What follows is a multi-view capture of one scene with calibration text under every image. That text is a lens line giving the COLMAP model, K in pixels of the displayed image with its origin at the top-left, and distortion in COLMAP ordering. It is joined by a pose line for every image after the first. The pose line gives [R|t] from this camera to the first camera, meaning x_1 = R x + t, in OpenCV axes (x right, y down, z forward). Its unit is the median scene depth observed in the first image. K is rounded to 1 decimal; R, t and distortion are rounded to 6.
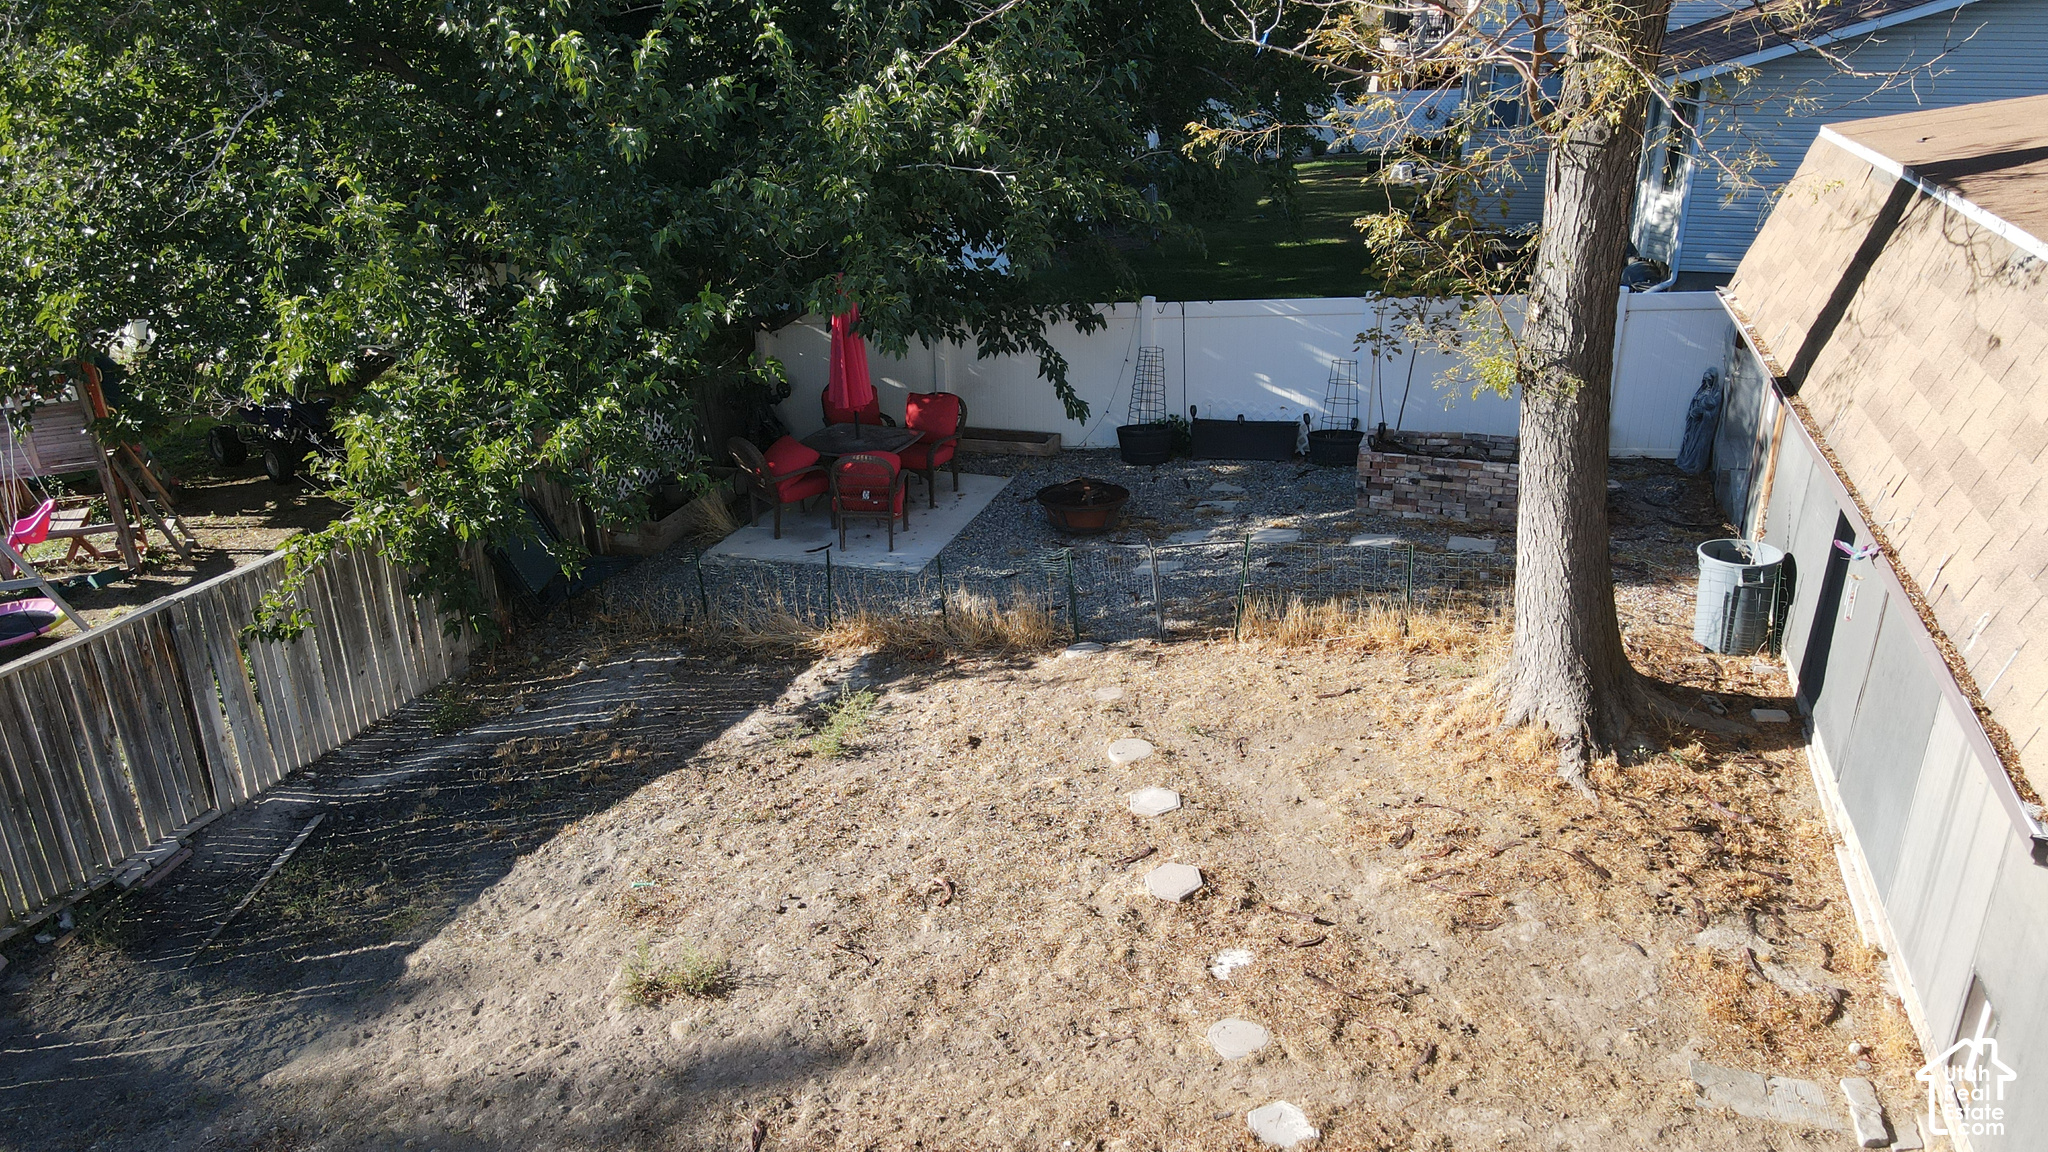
lens RADIAL K [[1471.9, 0, 1024.0], [0, 1471.9, 576.0], [0, 0, 1]] dist [0.000989, 0.001700]
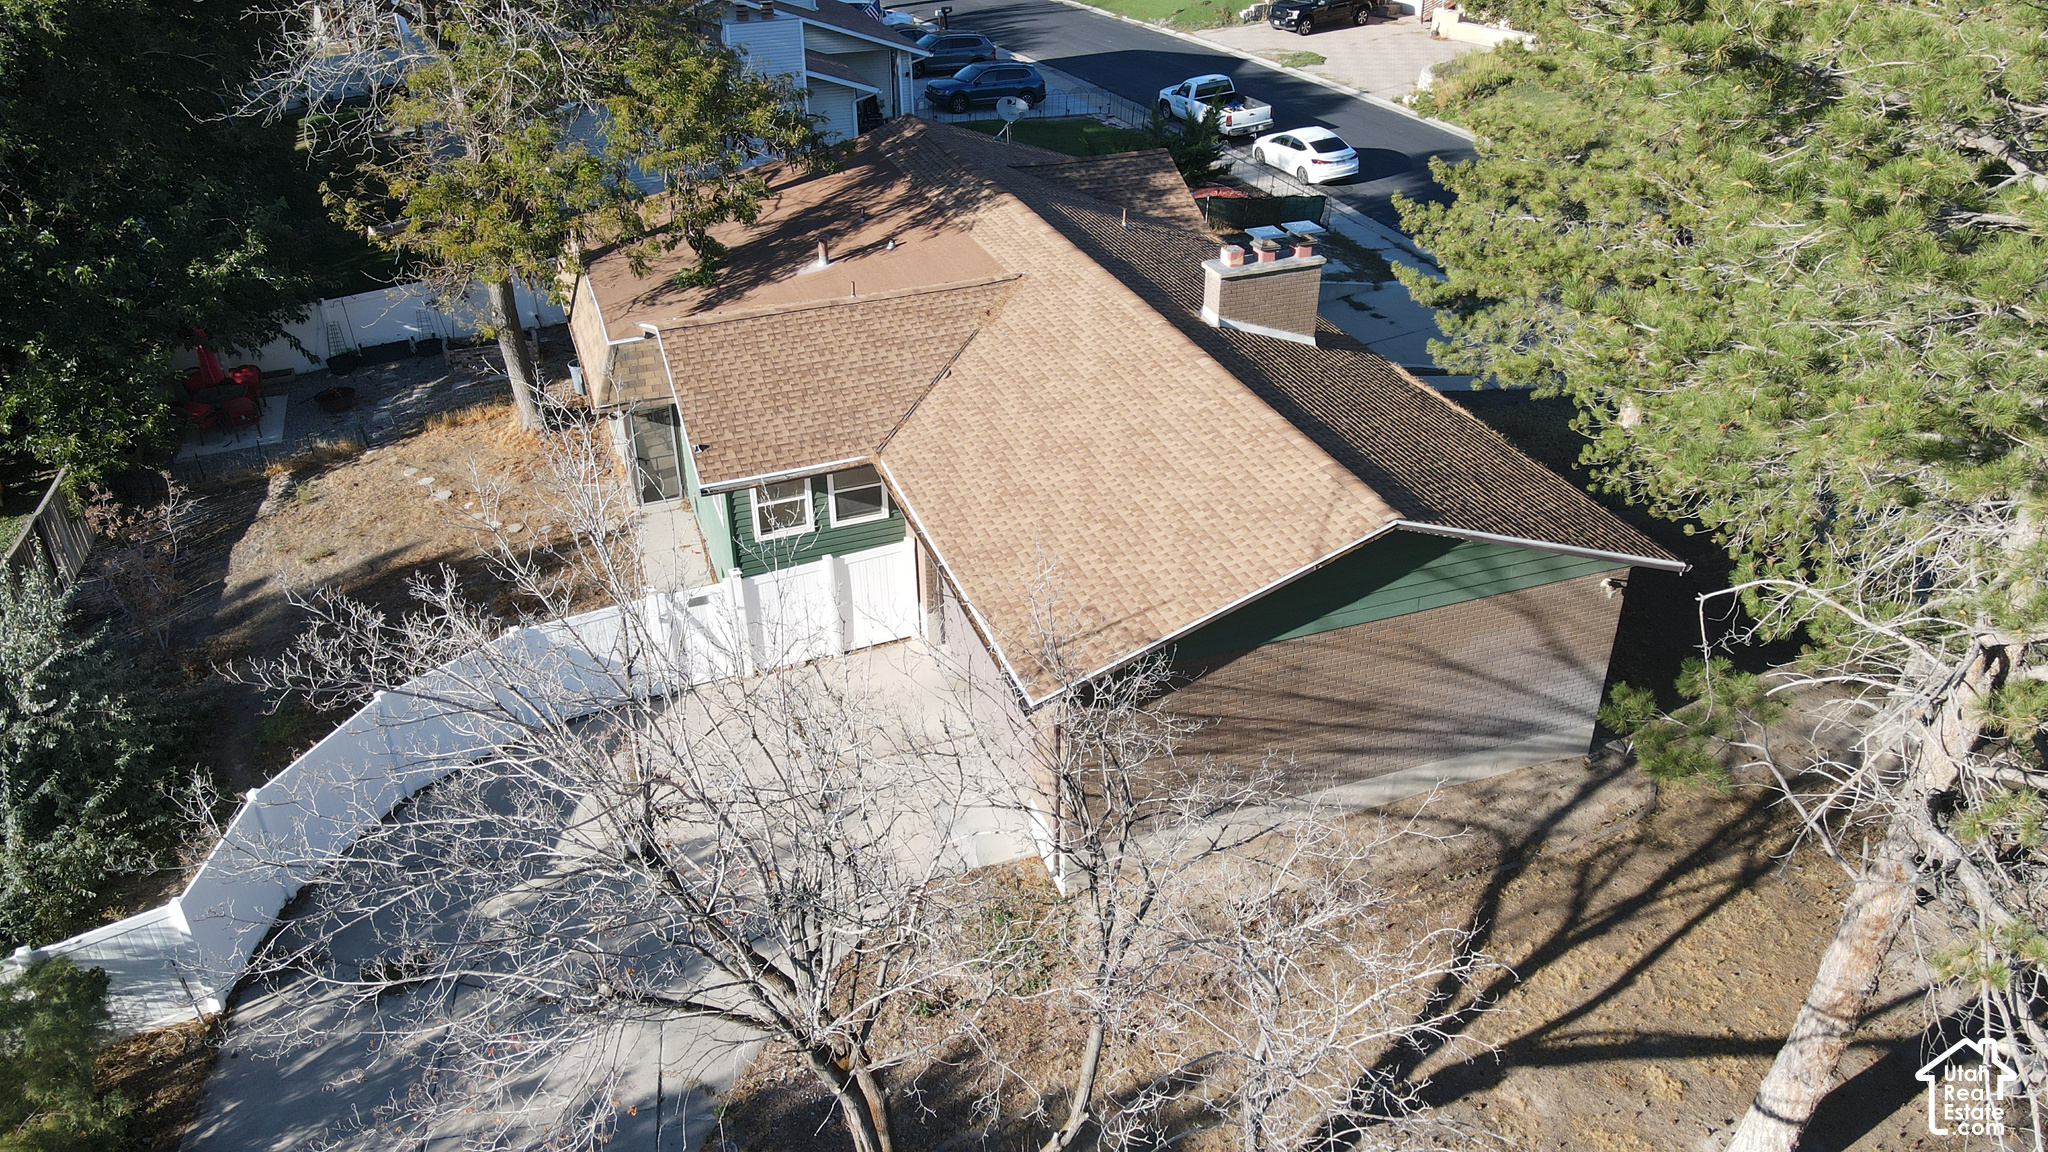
lens RADIAL K [[1471.9, 0, 1024.0], [0, 1471.9, 576.0], [0, 0, 1]] dist [0.000989, 0.001700]
pose [[0.785292, -0.311505, 0.535053, -0.564735], [0.231052, 0.949223, 0.213520, -0.033891], [-0.574397, -0.044050, 0.817391, -2.022756]]
